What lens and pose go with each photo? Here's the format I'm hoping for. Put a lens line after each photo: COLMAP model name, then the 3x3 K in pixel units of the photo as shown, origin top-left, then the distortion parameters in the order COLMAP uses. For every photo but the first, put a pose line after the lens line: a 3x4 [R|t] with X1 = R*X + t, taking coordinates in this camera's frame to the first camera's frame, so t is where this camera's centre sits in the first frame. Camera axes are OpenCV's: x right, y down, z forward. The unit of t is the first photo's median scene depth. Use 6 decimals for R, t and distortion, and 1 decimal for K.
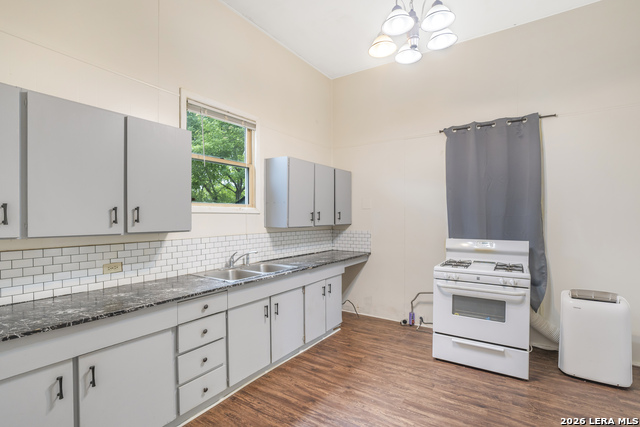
lens RADIAL K [[299.1, 0, 322.7], [0, 299.1, 219.1], [0, 0, 1]] dist [-0.024944, 0.009866]
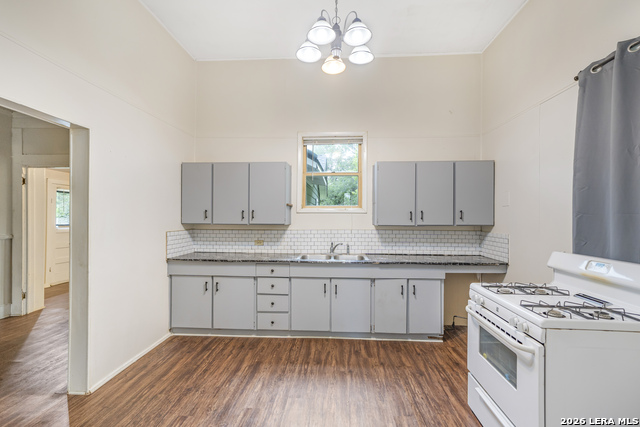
lens RADIAL K [[336.0, 0, 356.4], [0, 336.0, 214.3], [0, 0, 1]] dist [0.005510, 0.000608]
pose [[0.491767, 0.000606, -0.870727, 1.079627], [-0.009201, 0.999948, -0.004501, -0.007671], [0.870678, 0.010225, 0.491747, 0.368246]]
